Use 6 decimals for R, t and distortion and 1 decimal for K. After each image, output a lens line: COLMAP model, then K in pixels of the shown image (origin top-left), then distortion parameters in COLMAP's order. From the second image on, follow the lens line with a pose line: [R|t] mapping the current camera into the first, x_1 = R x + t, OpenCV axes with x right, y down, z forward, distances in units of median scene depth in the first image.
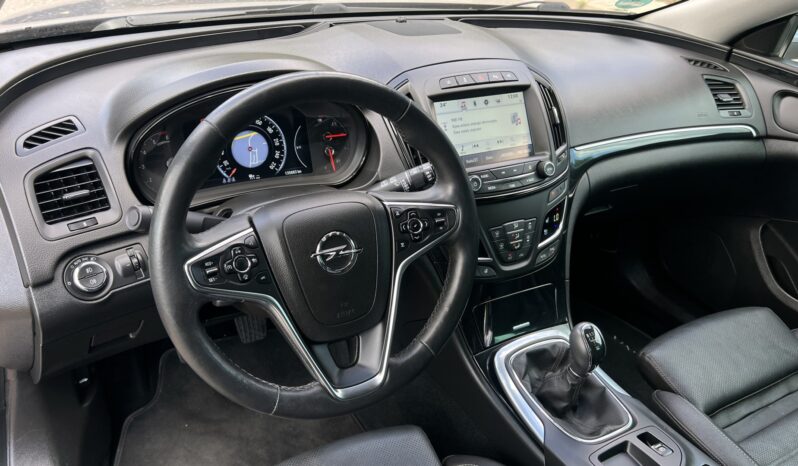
lens RADIAL K [[624.3, 0, 399.0], [0, 624.3, 233.0], [0, 0, 1]] dist [0.077908, -0.133606]
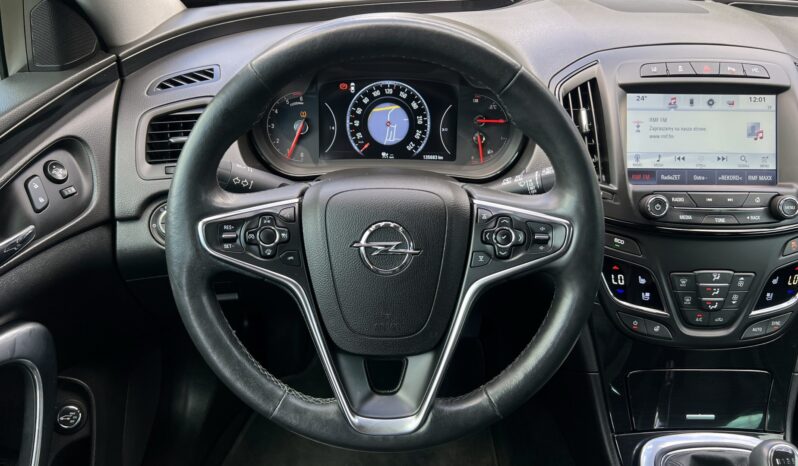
lens RADIAL K [[624.3, 0, 399.0], [0, 624.3, 233.0], [0, 0, 1]] dist [0.077908, -0.133606]
pose [[0.876217, 0.190795, -0.442539, 0.184634], [-0.198886, 0.979607, 0.028554, -0.009735], [0.438962, 0.062995, 0.896295, 0.205983]]
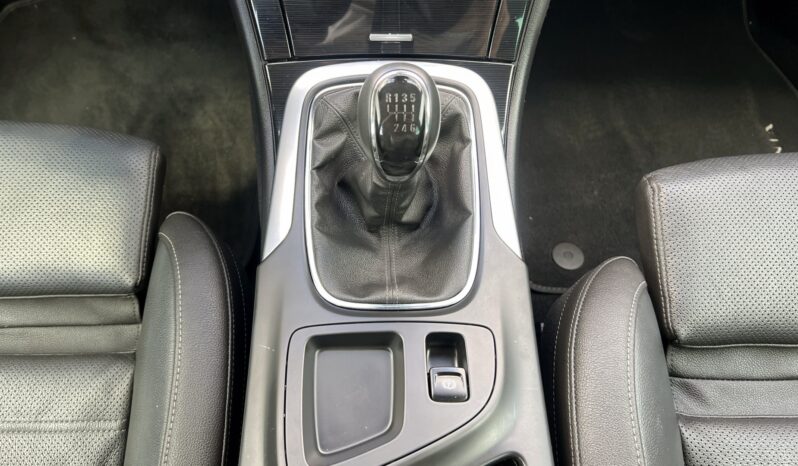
lens RADIAL K [[624.3, 0, 399.0], [0, 624.3, 233.0], [0, 0, 1]] dist [0.077908, -0.133606]
pose [[0.872469, 0.396492, -0.285643, 0.425745], [-0.204794, 0.827392, 0.522955, 0.020490], [0.443686, -0.397764, 0.803073, 0.596725]]
